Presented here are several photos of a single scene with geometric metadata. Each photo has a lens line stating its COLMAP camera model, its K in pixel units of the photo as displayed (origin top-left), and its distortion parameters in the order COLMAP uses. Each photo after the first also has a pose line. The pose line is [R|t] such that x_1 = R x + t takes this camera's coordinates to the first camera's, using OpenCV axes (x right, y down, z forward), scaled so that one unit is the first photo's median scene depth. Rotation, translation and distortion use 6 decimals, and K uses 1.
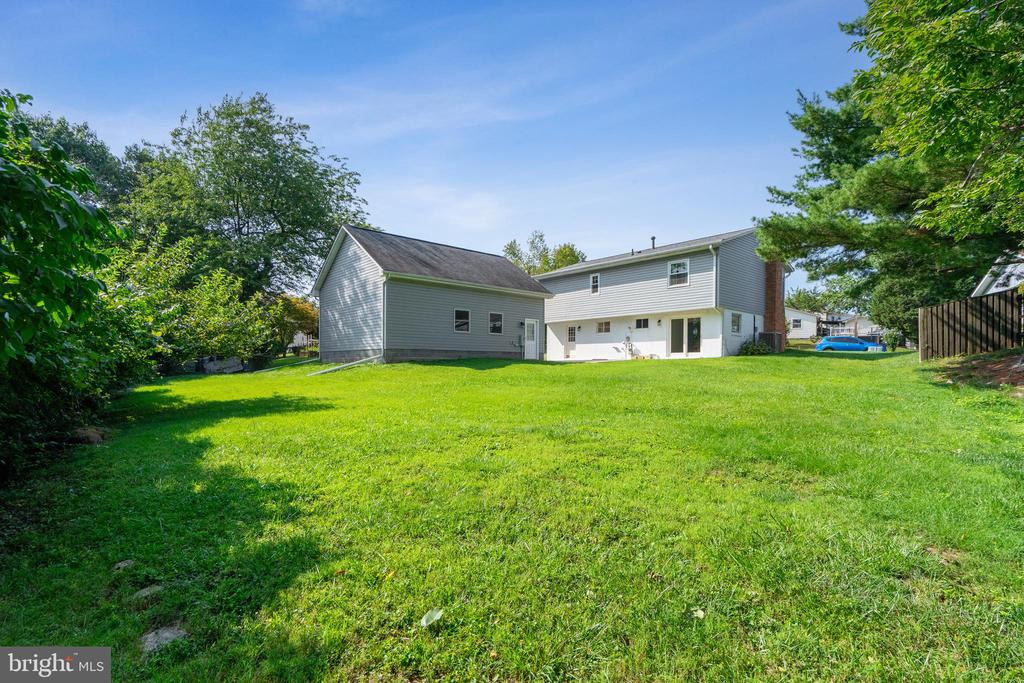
lens RADIAL K [[477.7, 0, 512.5], [0, 477.7, 367.8], [0, 0, 1]] dist [0.000337, 0.000004]
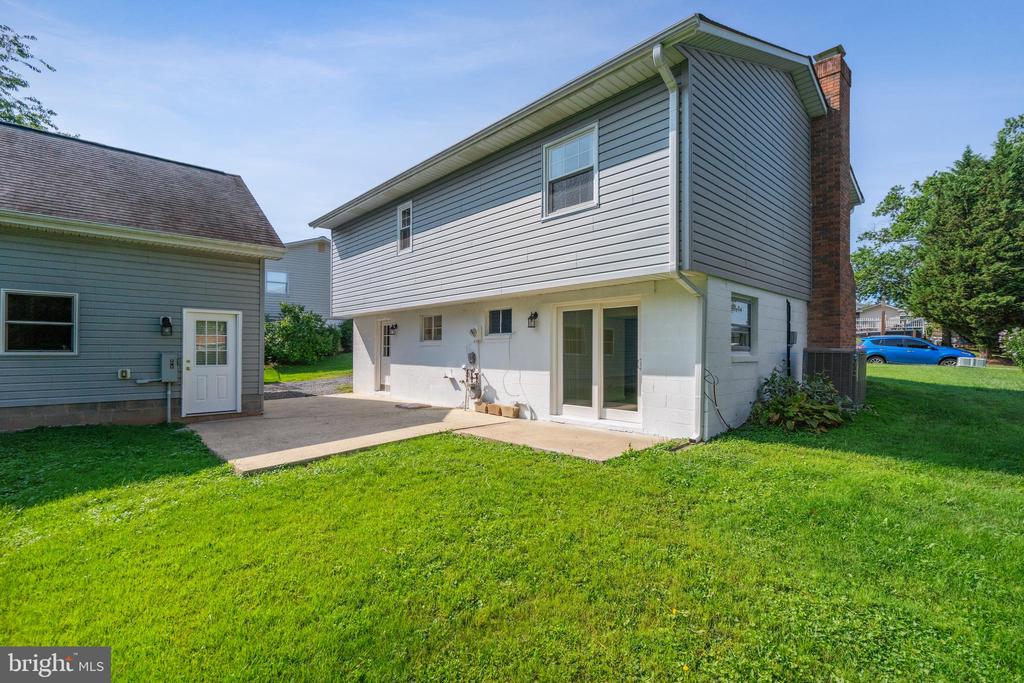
lens RADIAL K [[474.7, 0, 512.0], [0, 474.7, 341.5], [0, 0, 1]] dist [-0.002127, -0.000461]
pose [[0.999634, -0.001460, 0.027000, 0.278817], [0.002321, 0.999489, -0.031890, -0.065766], [-0.026939, 0.031941, 0.999127, 0.630810]]
